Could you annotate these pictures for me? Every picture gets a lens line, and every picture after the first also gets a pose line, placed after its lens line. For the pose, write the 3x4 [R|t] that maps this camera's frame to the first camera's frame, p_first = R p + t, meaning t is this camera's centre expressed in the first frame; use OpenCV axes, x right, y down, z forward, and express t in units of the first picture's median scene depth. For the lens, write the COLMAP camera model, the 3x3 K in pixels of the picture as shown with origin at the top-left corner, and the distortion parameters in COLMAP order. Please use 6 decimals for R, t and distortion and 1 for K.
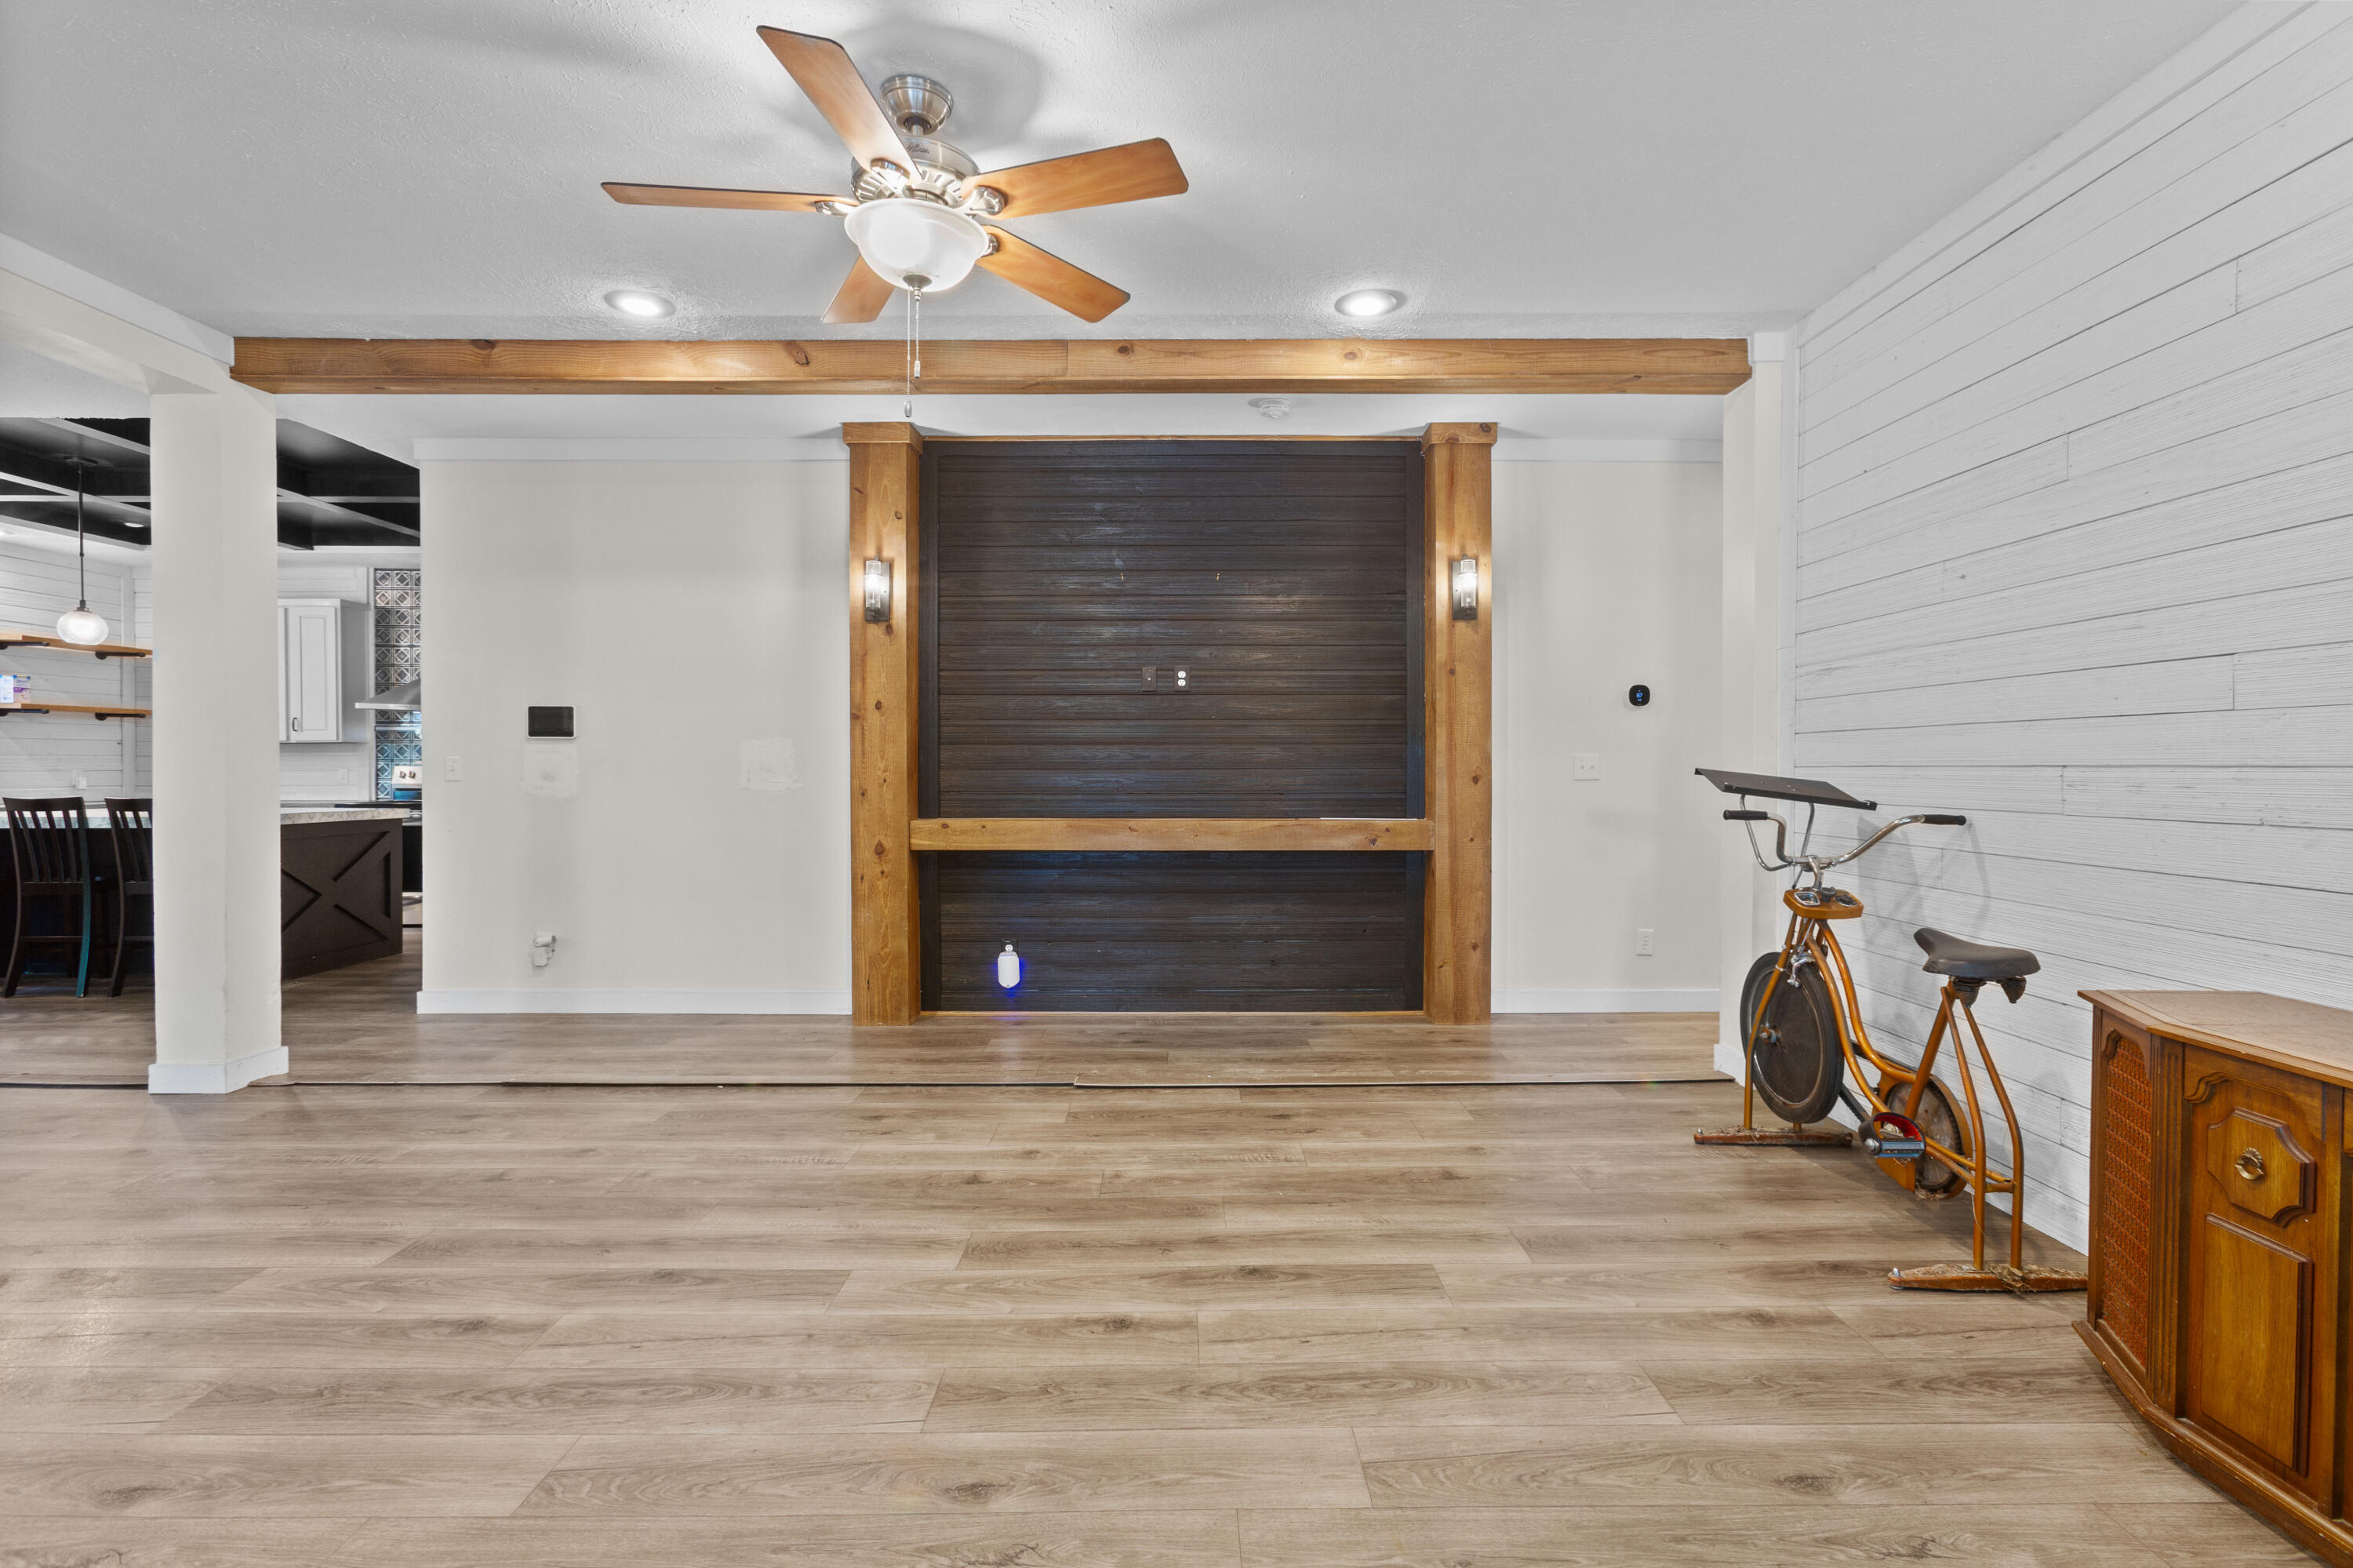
lens RADIAL K [[1056.0, 0, 1183.1], [0, 1056.0, 772.1], [0, 0, 1]] dist [-0.021819, 0.017080]
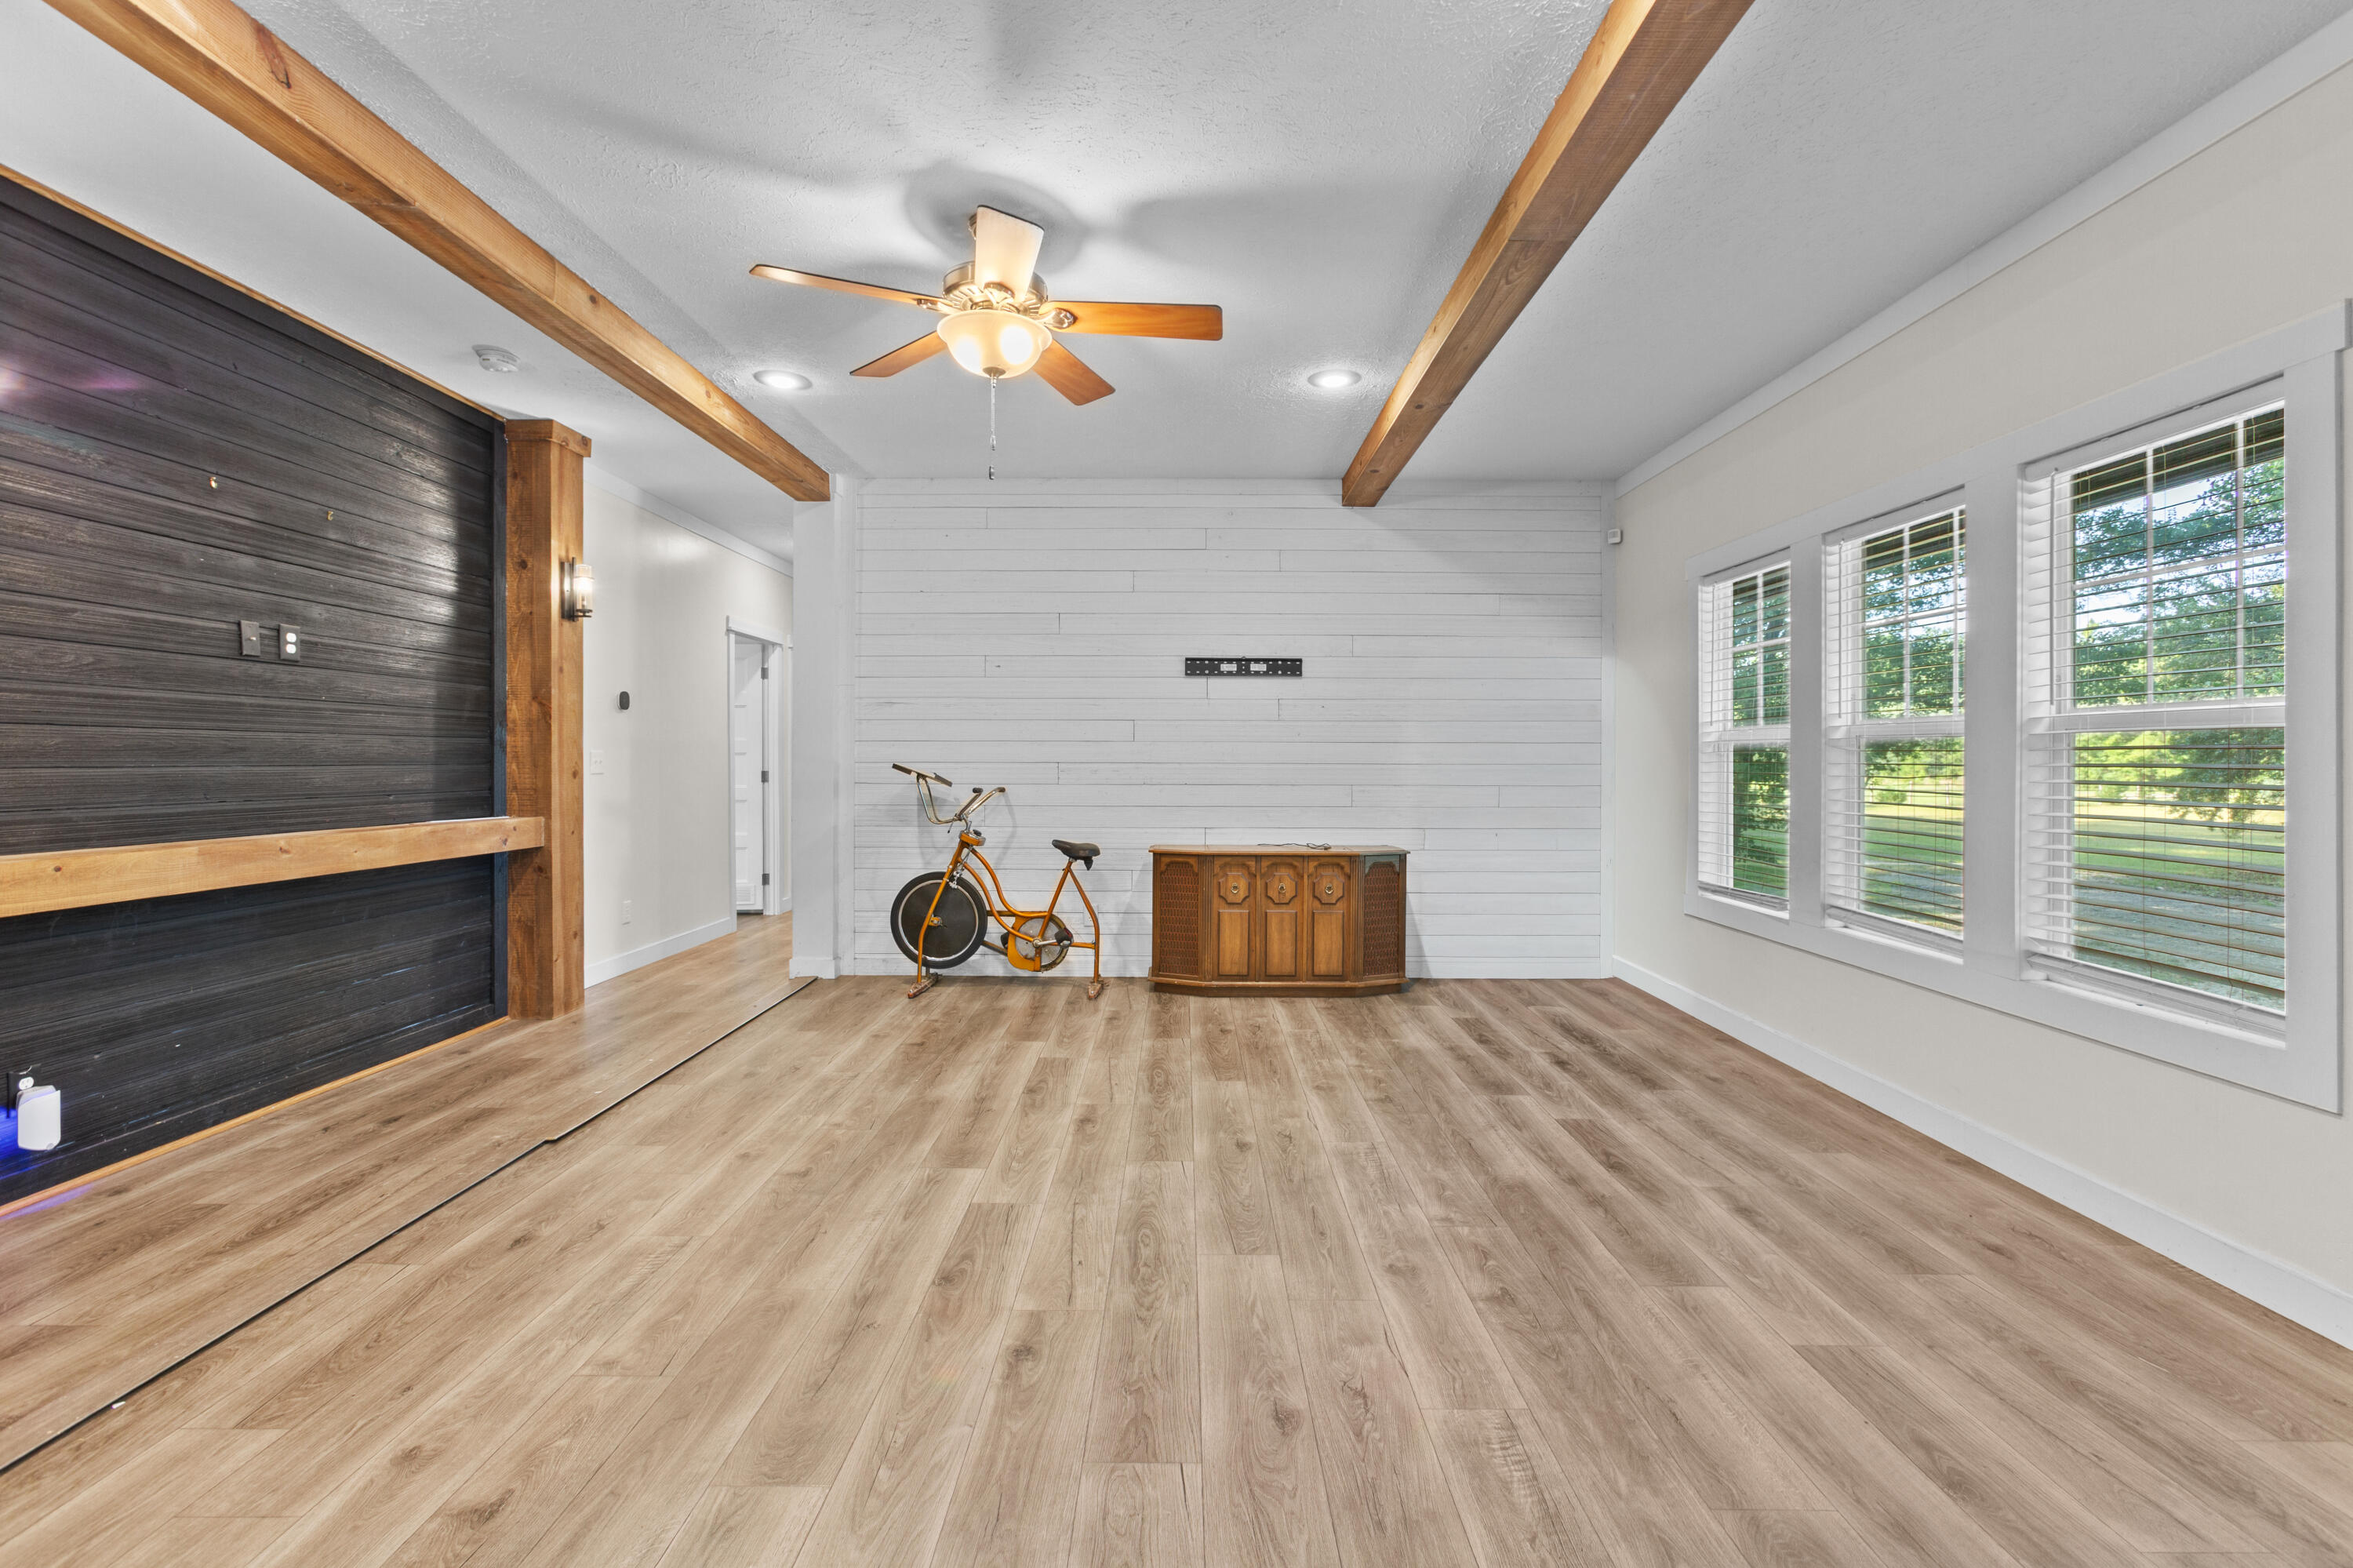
lens RADIAL K [[1056.0, 0, 1183.1], [0, 1056.0, 772.1], [0, 0, 1]] dist [-0.021819, 0.017080]
pose [[0.006835, -0.011753, 0.999908, -1.098957], [0.002540, 0.999928, 0.011736, -0.009009], [-0.999973, 0.002459, 0.006865, 0.569072]]
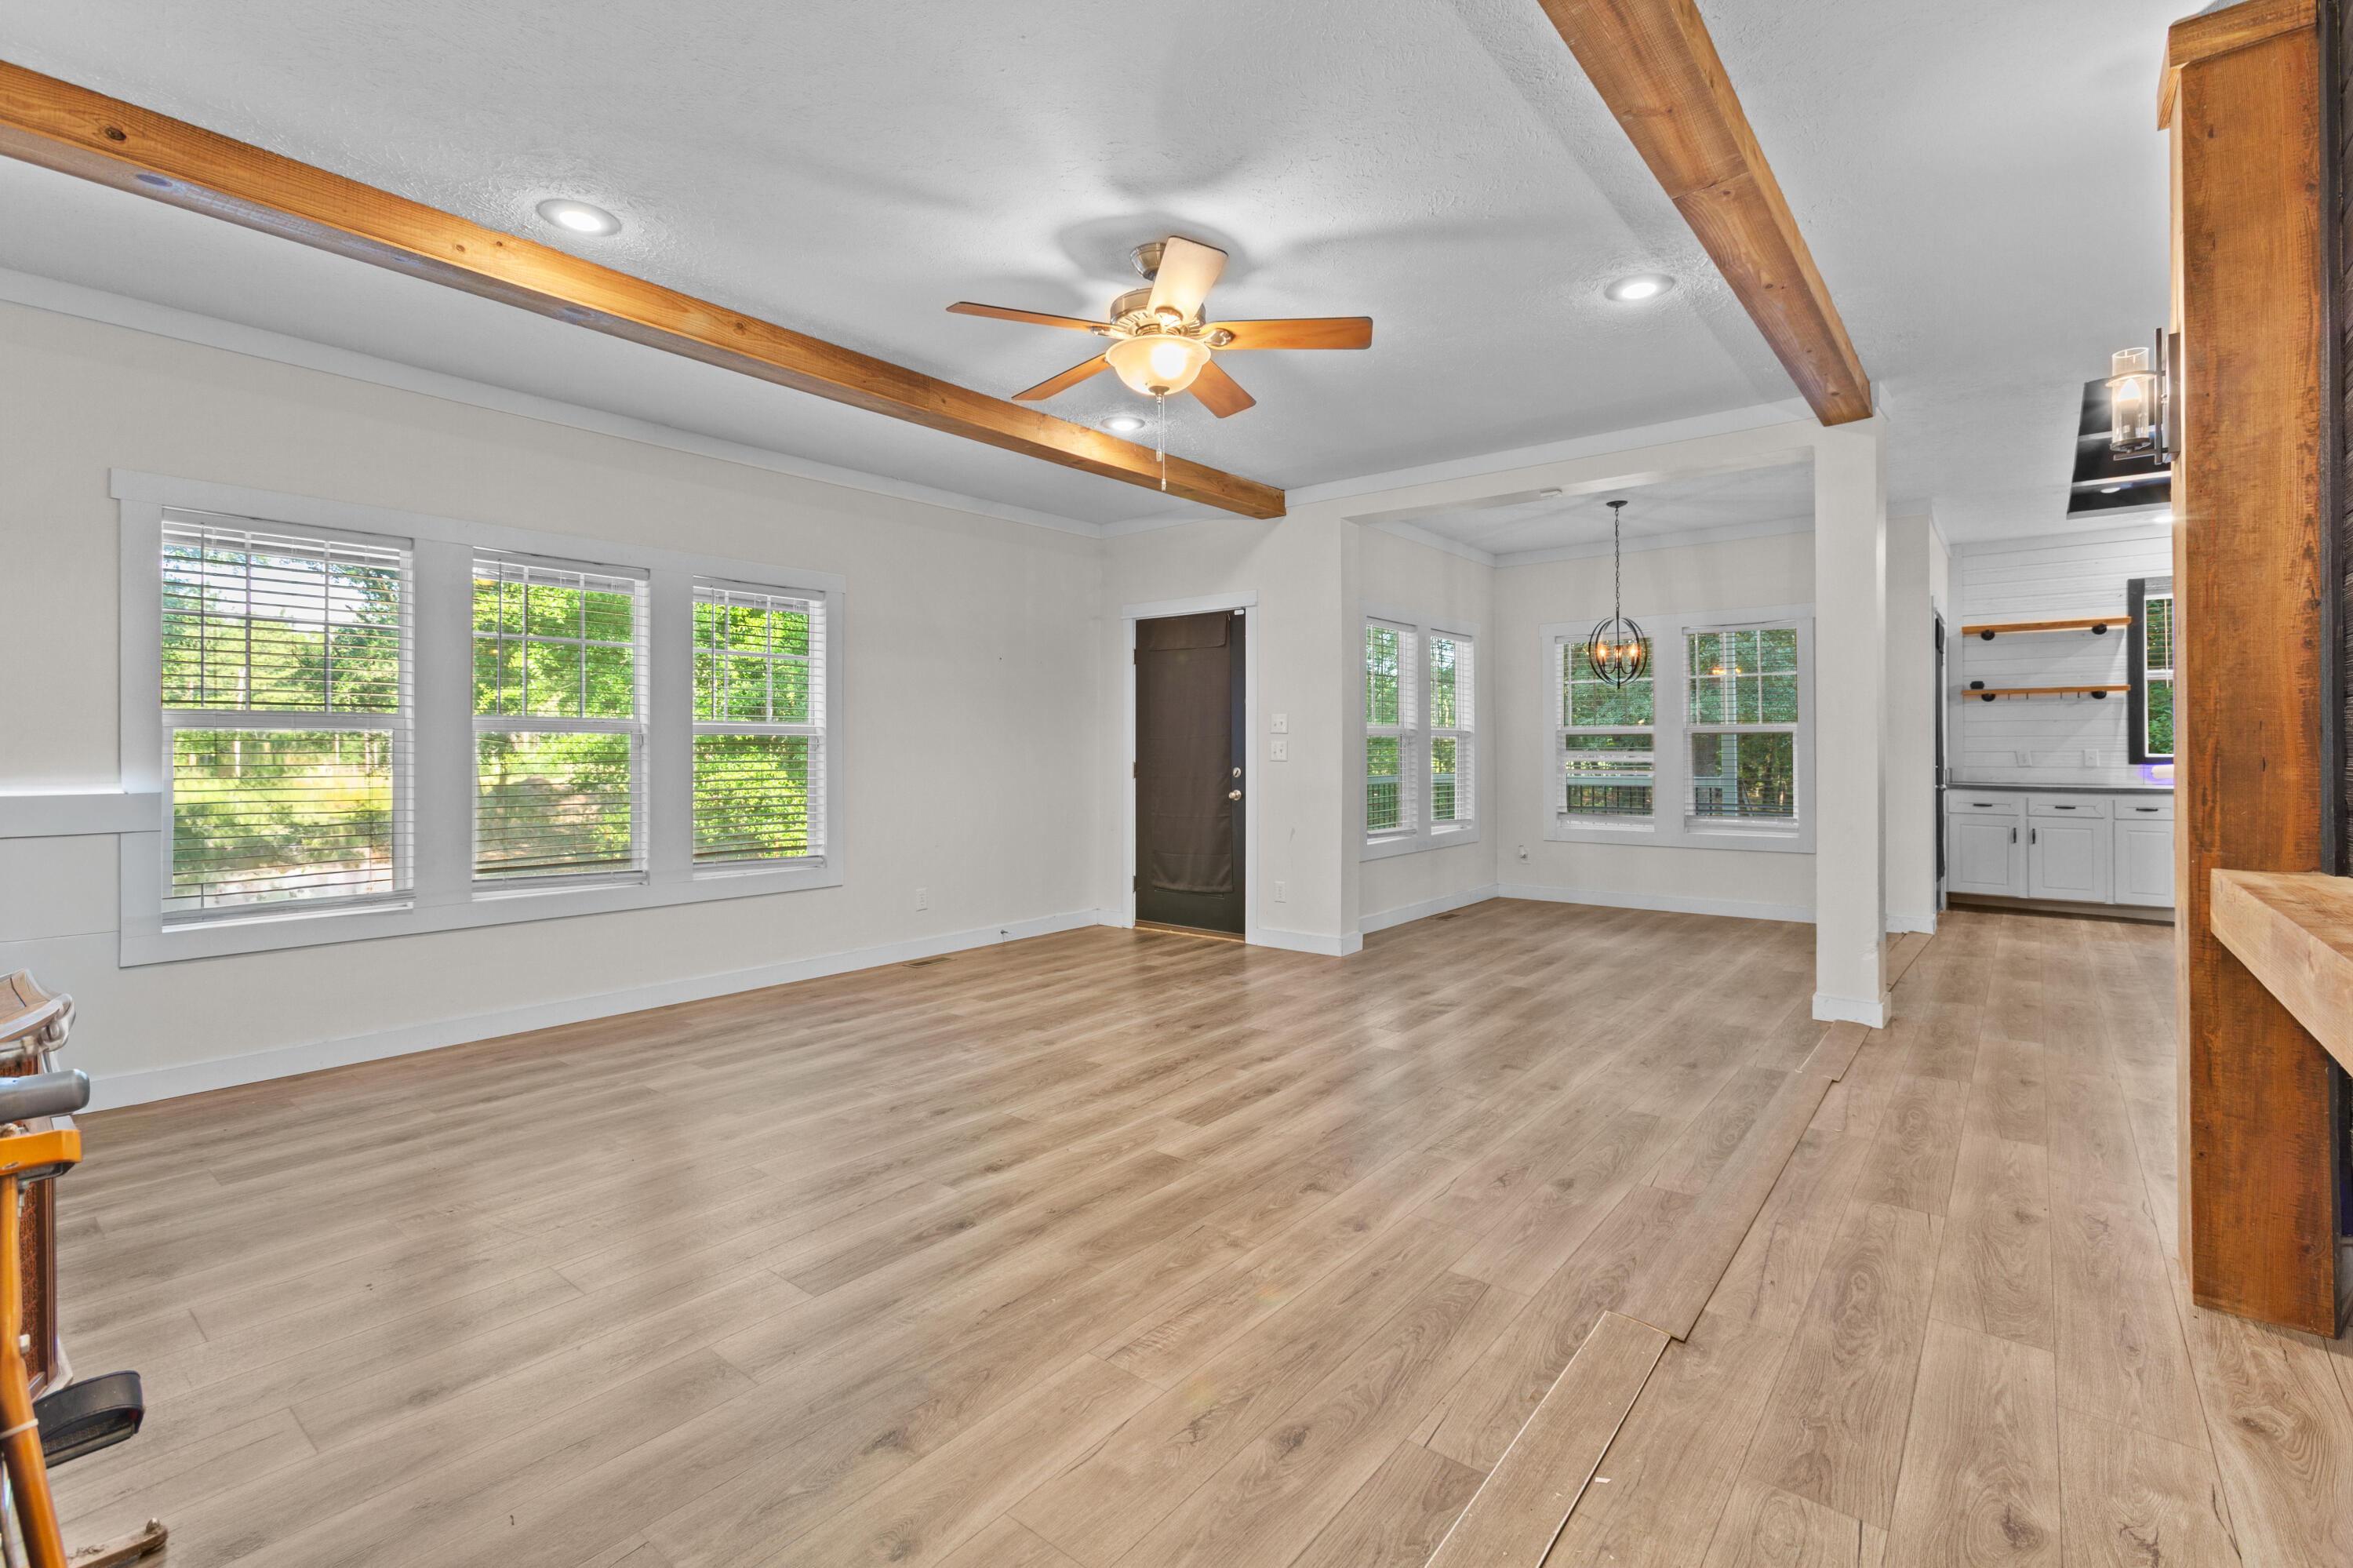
lens RADIAL K [[1056.0, 0, 1183.1], [0, 1056.0, 772.1], [0, 0, 1]] dist [-0.021819, 0.017080]
pose [[-0.632965, 0.018902, -0.773949, 0.554368], [0.000394, 0.999710, 0.024094, -0.010283], [0.774180, 0.014946, -0.632789, 1.374819]]
